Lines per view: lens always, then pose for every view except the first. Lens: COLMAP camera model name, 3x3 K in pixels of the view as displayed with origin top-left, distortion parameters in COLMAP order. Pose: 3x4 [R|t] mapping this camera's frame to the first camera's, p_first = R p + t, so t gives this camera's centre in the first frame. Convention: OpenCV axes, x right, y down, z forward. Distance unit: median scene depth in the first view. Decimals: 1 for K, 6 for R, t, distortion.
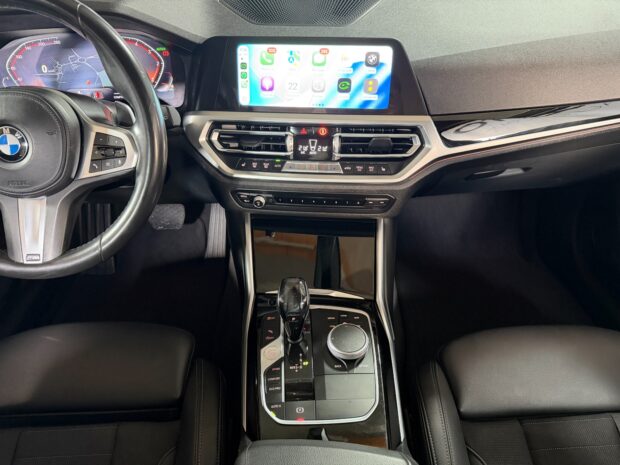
lens RADIAL K [[442.1, 0, 314.9], [0, 442.1, 234.6], [0, 0, 1]] dist [0.041609, -0.059746]
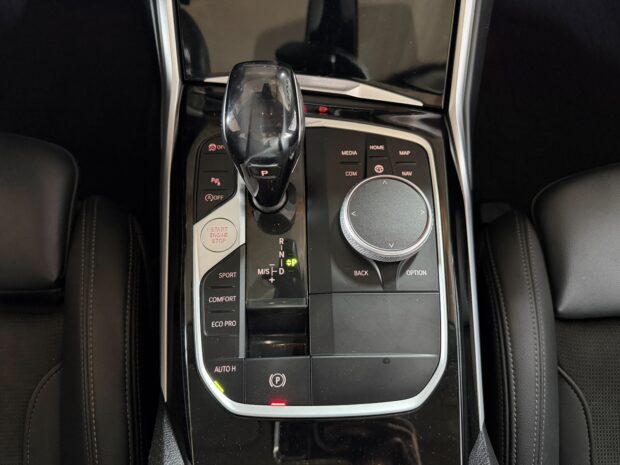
lens RADIAL K [[442.1, 0, 314.1], [0, 442.1, 228.6], [0, 0, 1]] dist [0.041609, -0.059746]
pose [[0.998886, 0.029438, 0.036881, -0.014020], [-0.044774, 0.838080, 0.543707, 0.007522], [-0.014903, -0.544753, 0.838464, 0.563270]]
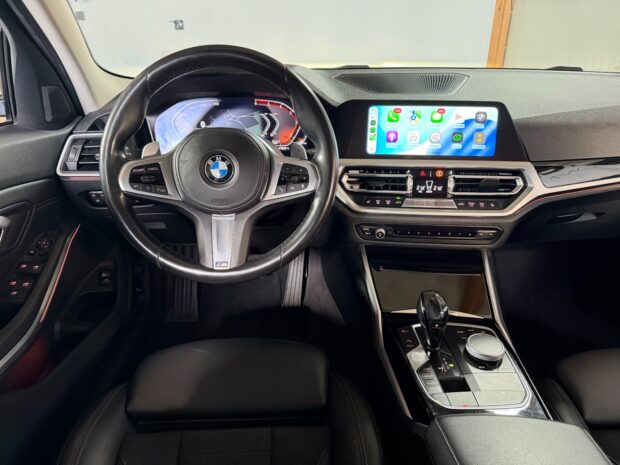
lens RADIAL K [[442.1, 0, 309.5], [0, 442.1, 230.5], [0, 0, 1]] dist [0.041609, -0.059746]
pose [[0.999925, 0.012206, 0.000863, -0.340561], [-0.011761, 0.978143, -0.207598, 0.174342], [-0.003378, 0.207573, 0.978214, -0.143925]]
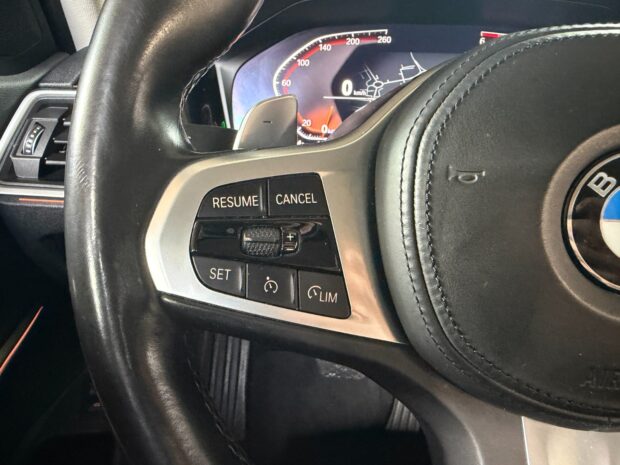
lens RADIAL K [[442.1, 0, 281.6], [0, 442.1, 227.4], [0, 0, 1]] dist [0.041609, -0.059746]
pose [[0.993522, 0.079343, -0.081361, -0.682073], [-0.097228, 0.964106, -0.247076, -0.095376], [0.058837, 0.253386, 0.965574, 0.594358]]
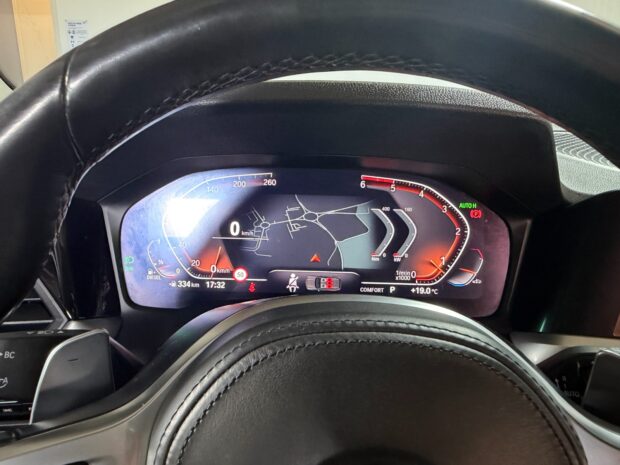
lens RADIAL K [[442.1, 0, 281.3], [0, 442.1, 227.8], [0, 0, 1]] dist [0.041609, -0.059746]
pose [[0.997948, 0.056430, -0.030268, -0.585708], [-0.063279, 0.941484, -0.331065, -0.224646], [0.009815, 0.332301, 0.943122, 0.561017]]
